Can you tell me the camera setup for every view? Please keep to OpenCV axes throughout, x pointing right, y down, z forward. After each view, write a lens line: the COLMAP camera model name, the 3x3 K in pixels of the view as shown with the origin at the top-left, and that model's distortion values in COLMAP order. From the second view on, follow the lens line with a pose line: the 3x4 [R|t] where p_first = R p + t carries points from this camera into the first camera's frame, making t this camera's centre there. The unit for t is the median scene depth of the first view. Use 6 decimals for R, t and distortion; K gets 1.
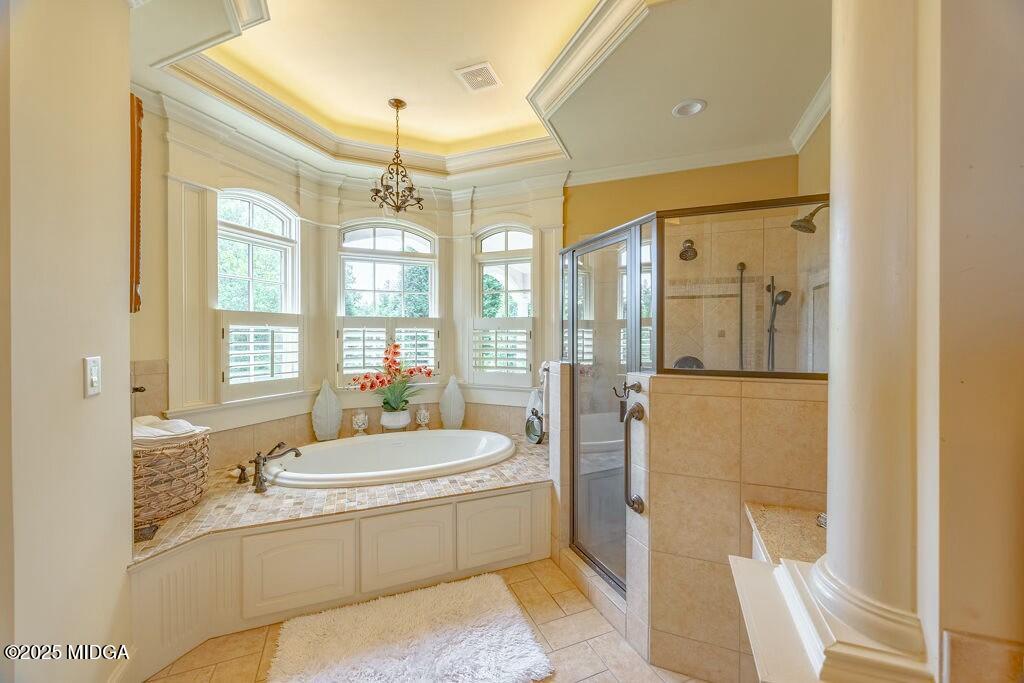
lens RADIAL K [[390.9, 0, 512.2], [0, 390.9, 304.6], [0, 0, 1]] dist [0.000385, -0.000016]
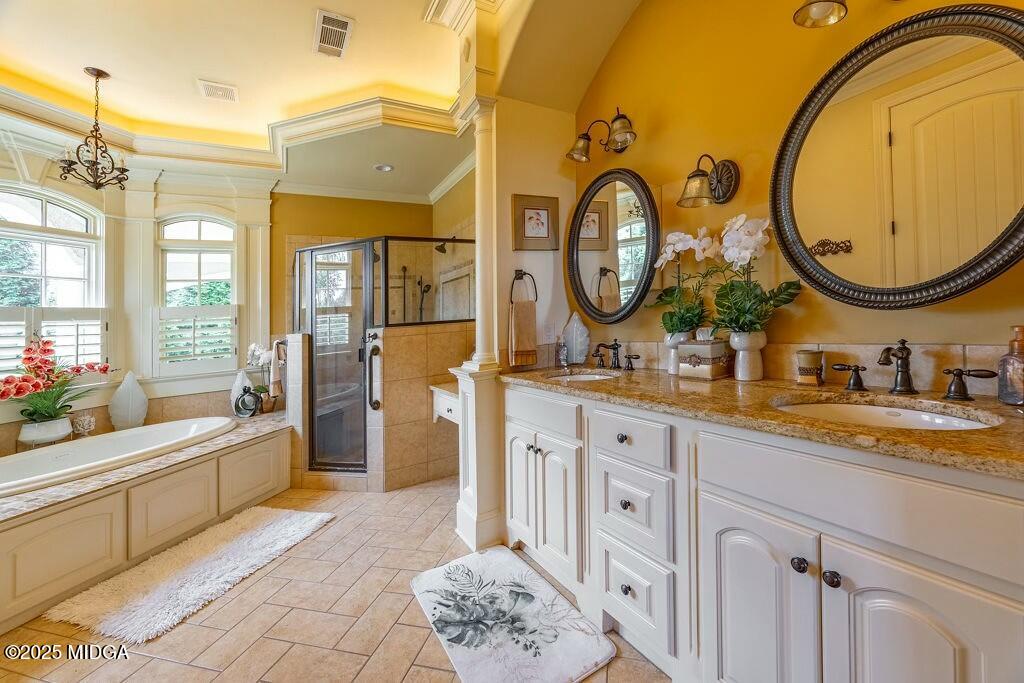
lens RADIAL K [[404.8, 0, 509.7], [0, 404.8, 300.9], [0, 0, 1]] dist [-0.000220, -0.000060]
pose [[0.623940, -0.006432, 0.781445, -0.434292], [0.014341, 0.999892, -0.003221, 0.044139], [-0.781340, 0.013217, 0.623965, -0.356294]]
